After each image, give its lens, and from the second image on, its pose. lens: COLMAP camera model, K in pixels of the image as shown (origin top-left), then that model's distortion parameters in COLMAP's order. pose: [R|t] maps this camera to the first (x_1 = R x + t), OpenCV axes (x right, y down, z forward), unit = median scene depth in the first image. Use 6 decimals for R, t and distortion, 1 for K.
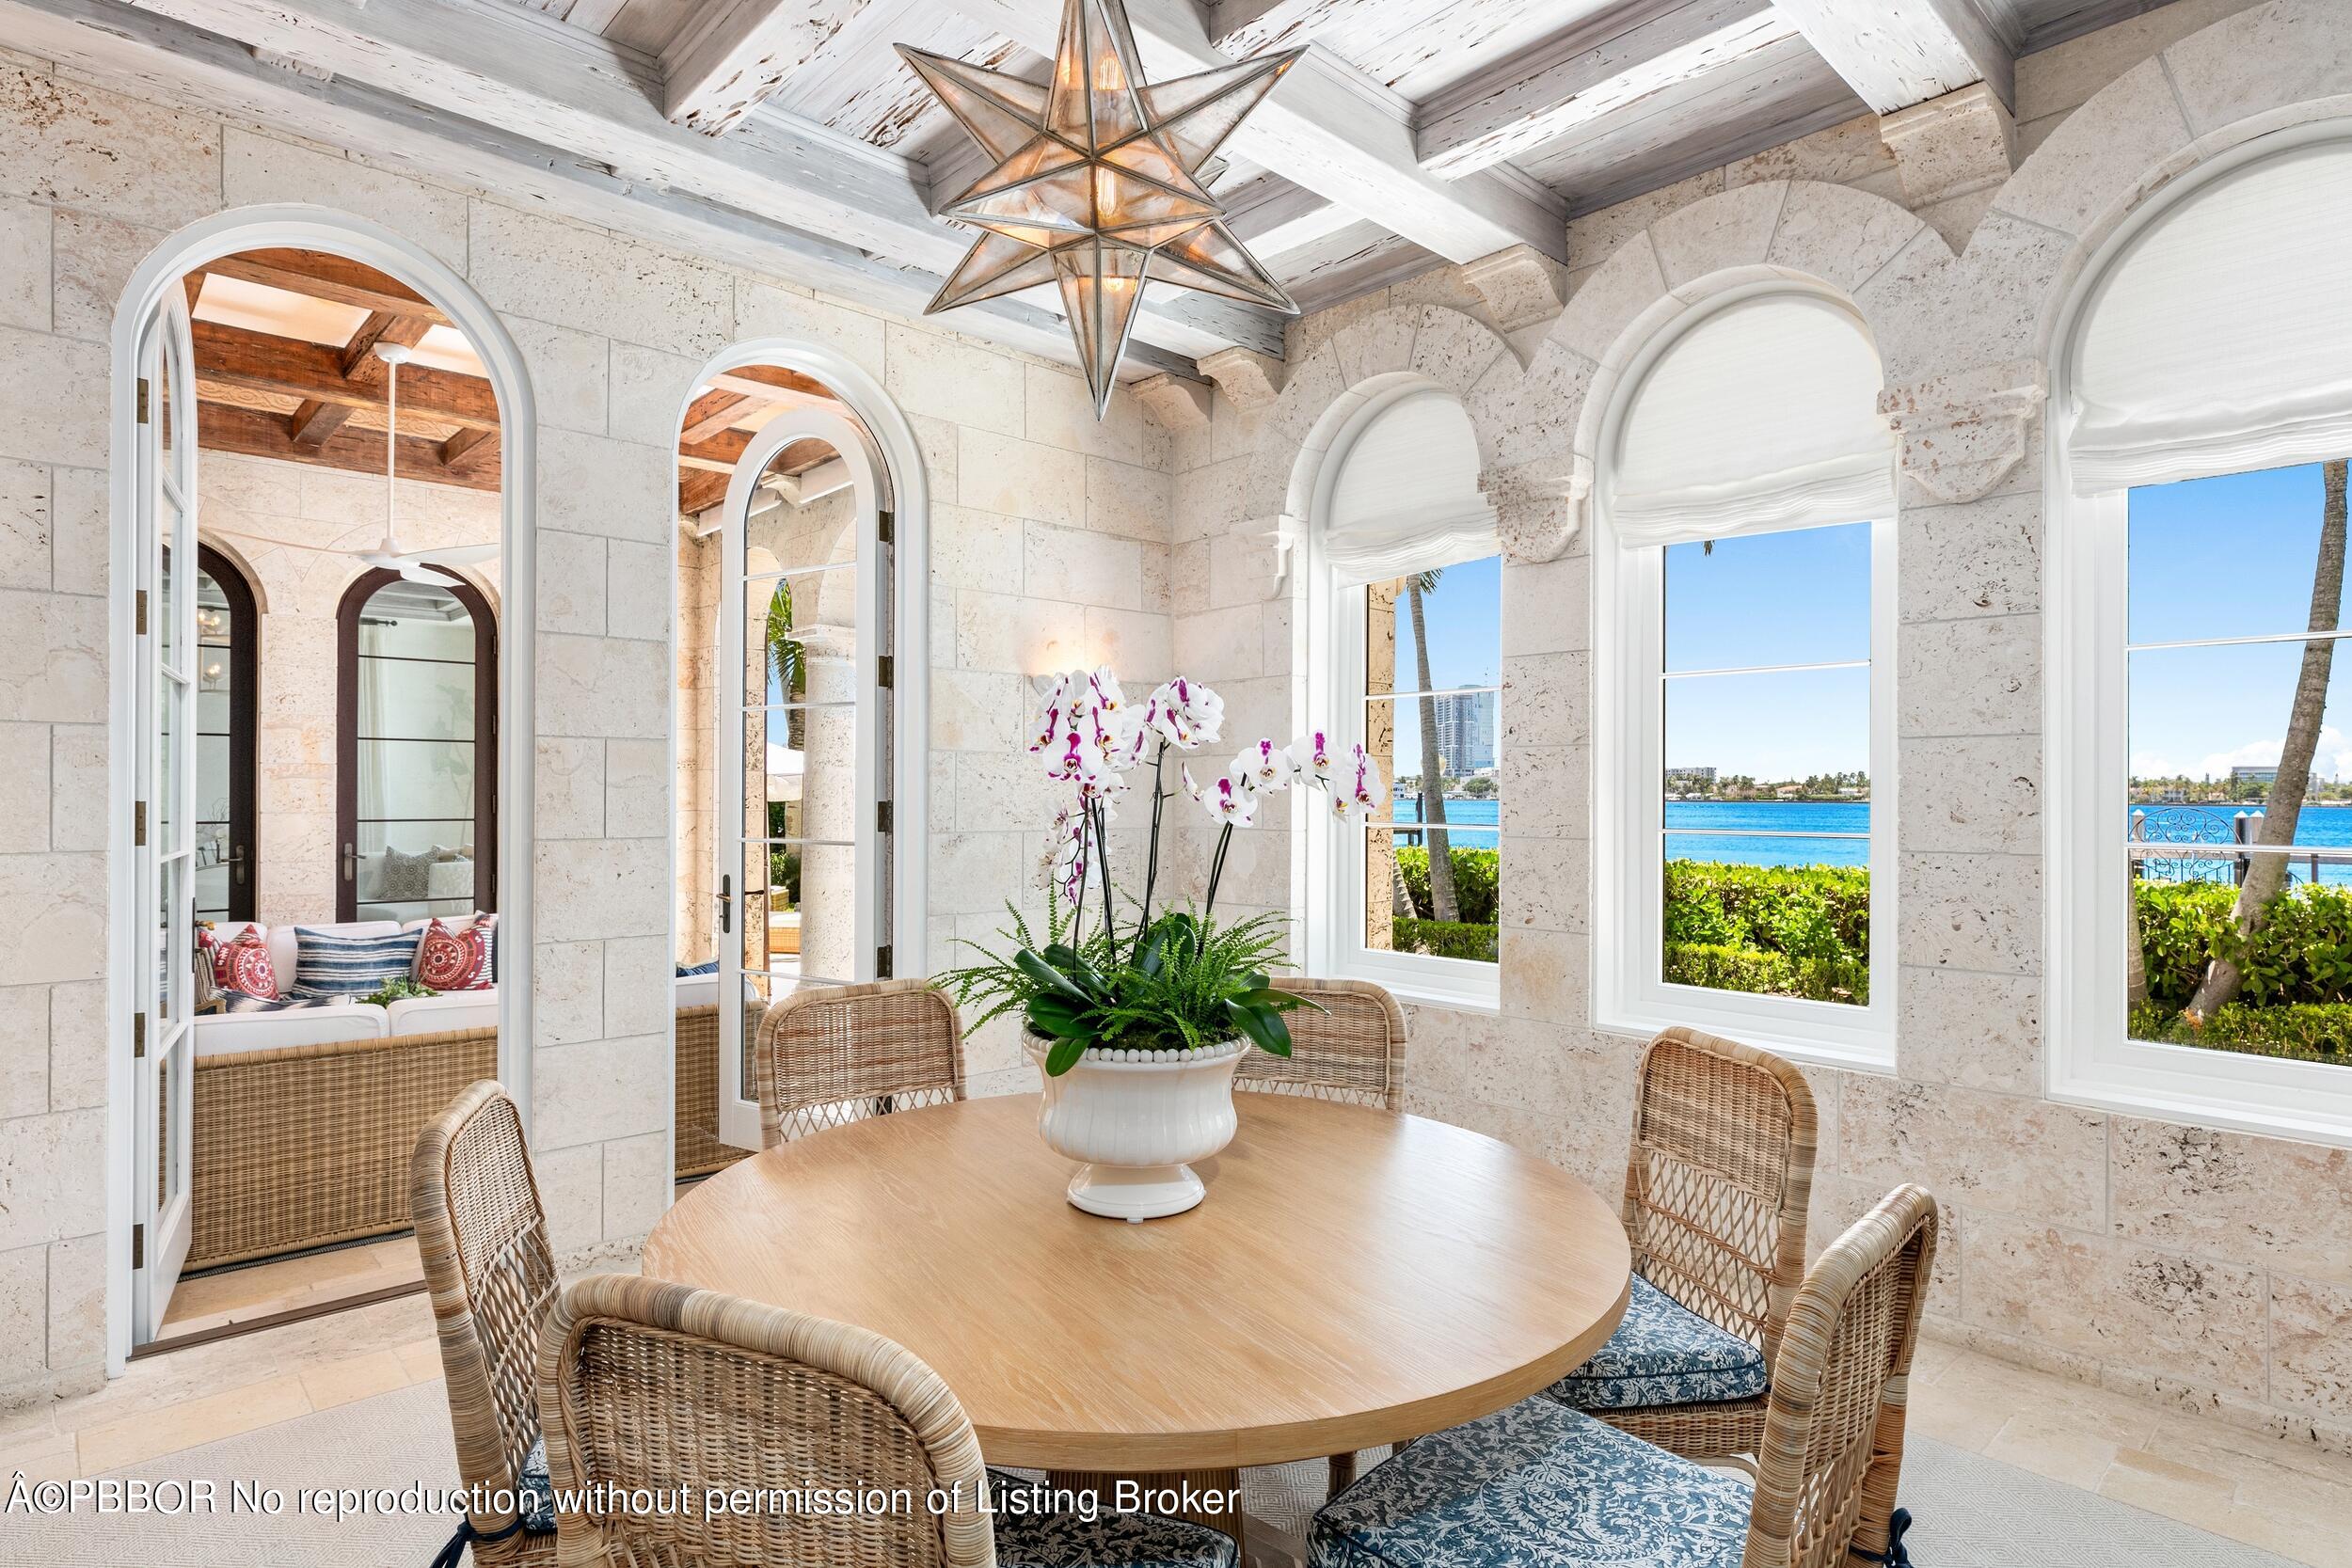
lens RADIAL K [[1282.0, 0, 1176.0], [0, 1282.0, 784.0], [0, 0, 1]] dist [0.013537, 0.000611]
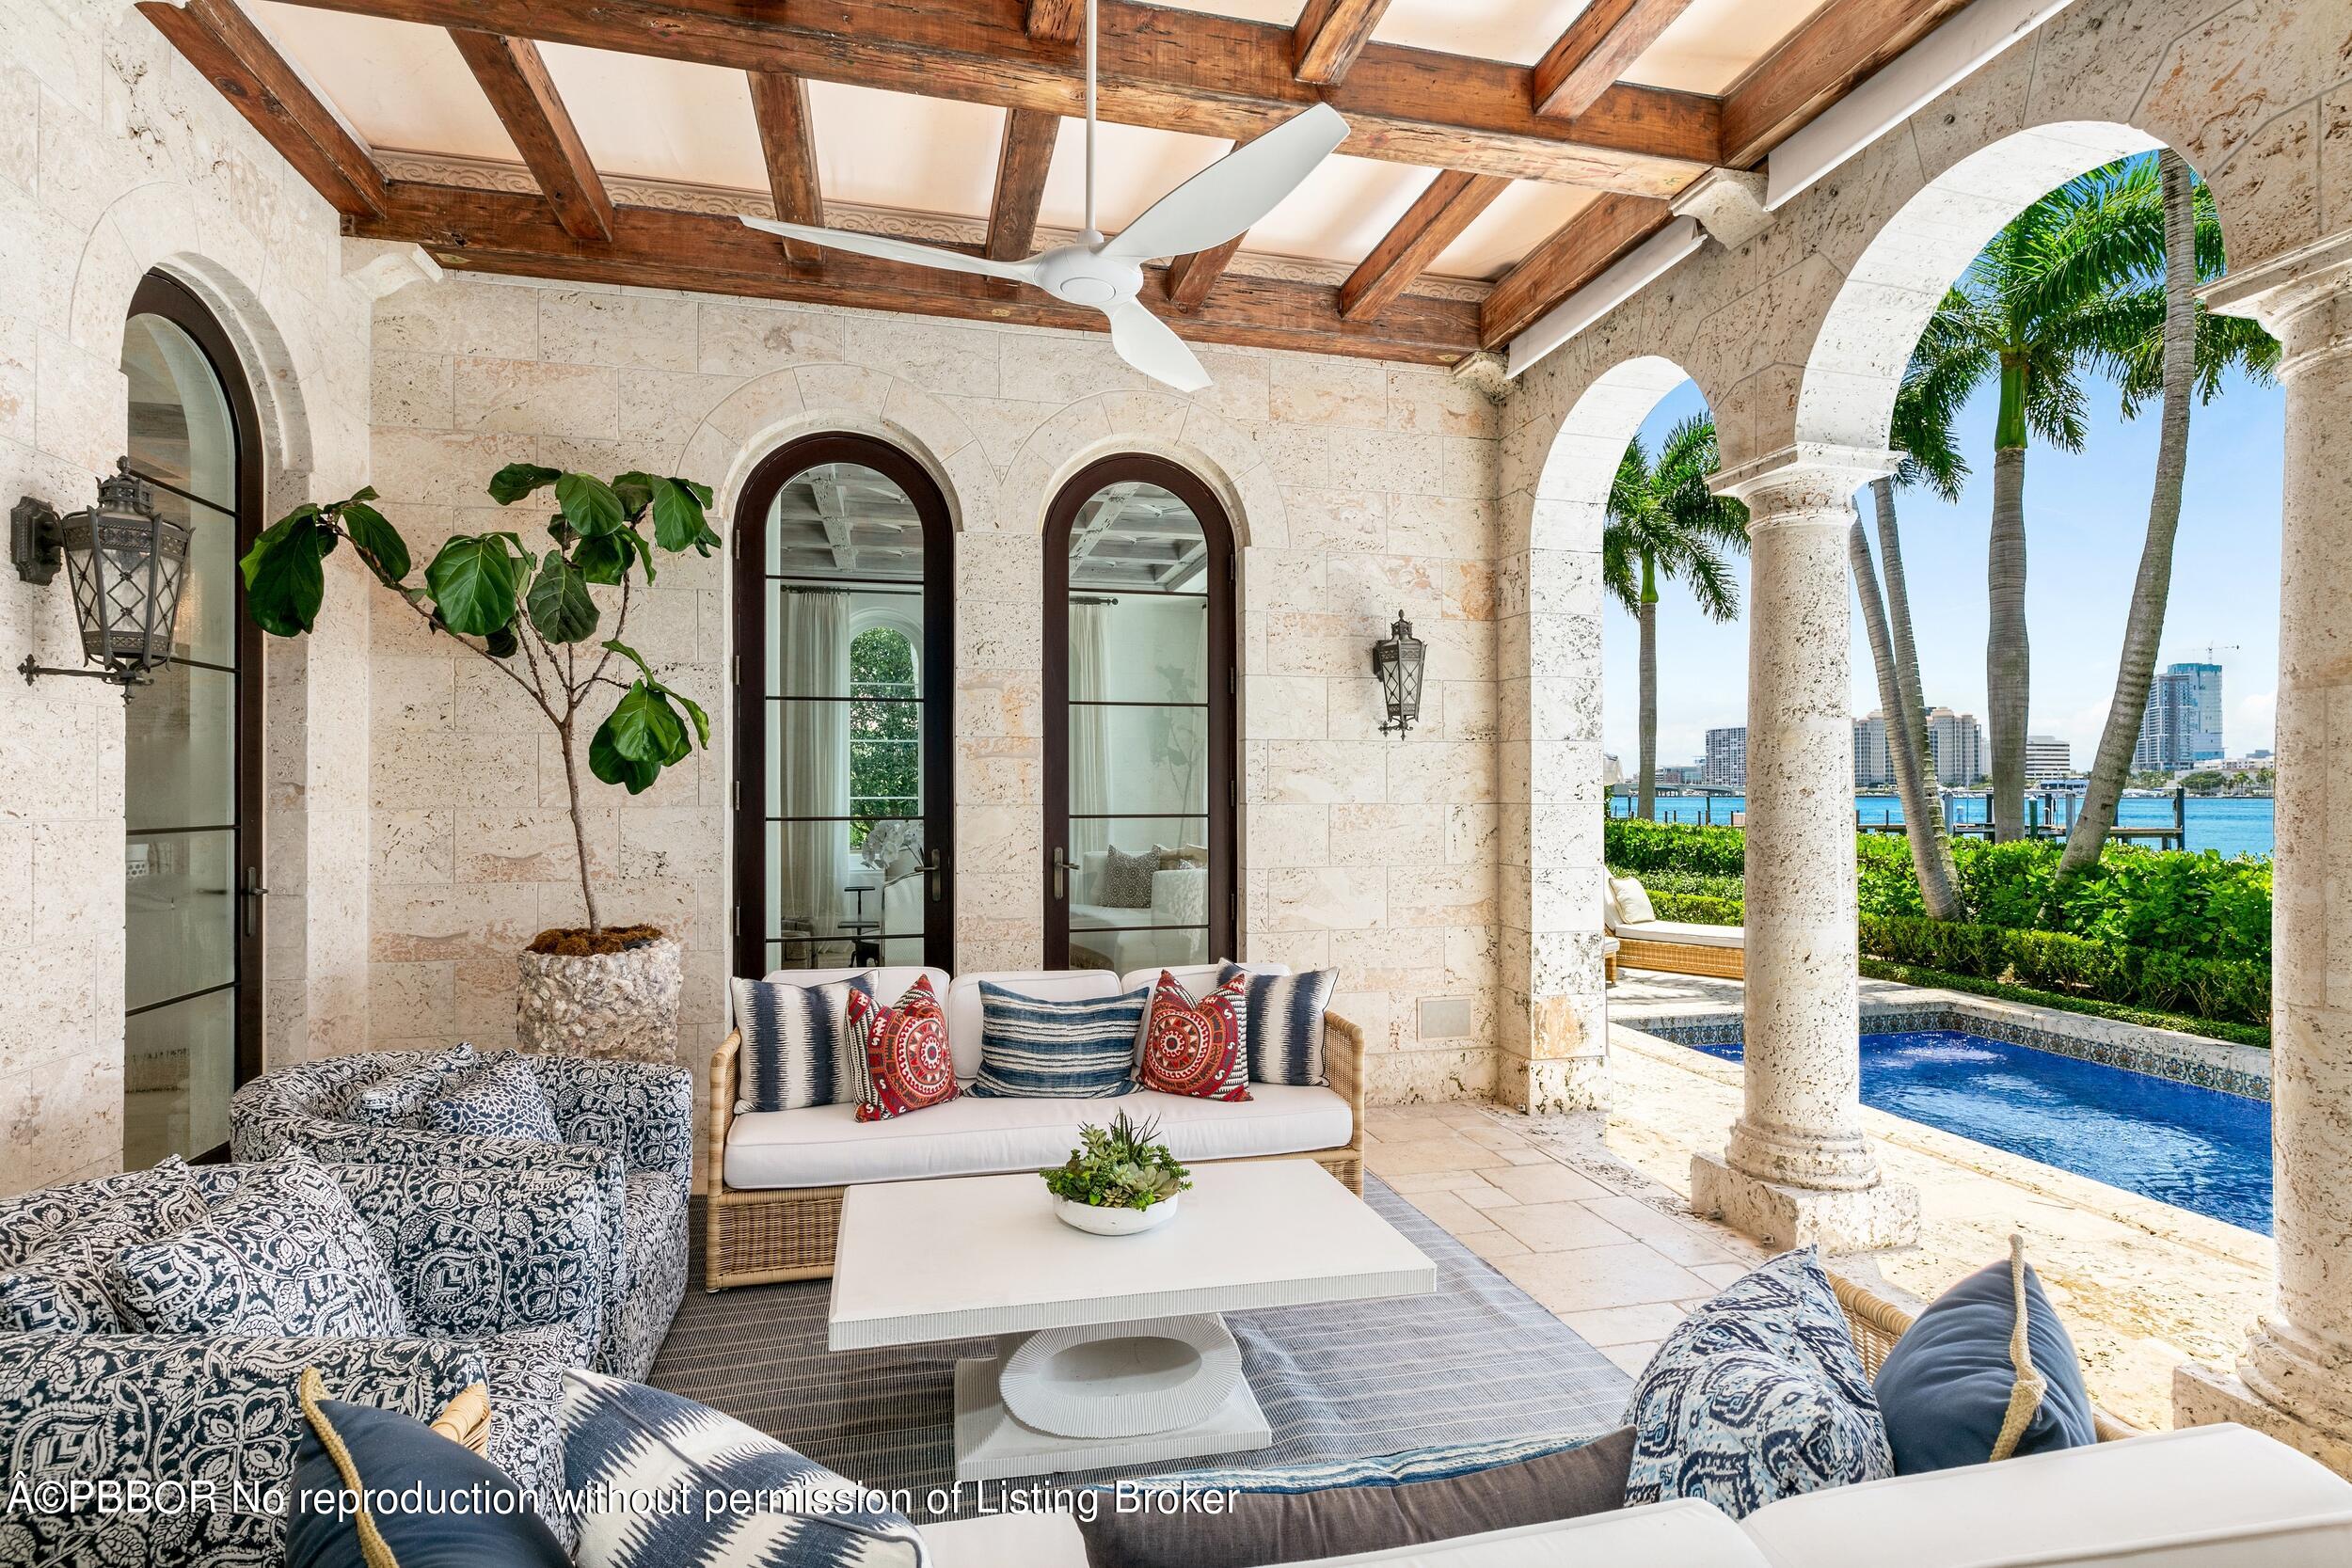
lens RADIAL K [[1227.2, 0, 1176.0], [0, 1227.2, 784.0], [0, 0, 1]] dist [0.000183, 0.000114]
pose [[0.876736, -0.007633, -0.480911, -0.264402], [0.008697, 0.999962, -0.000016, 0.011539], [0.480893, -0.004168, 0.876770, 0.447944]]
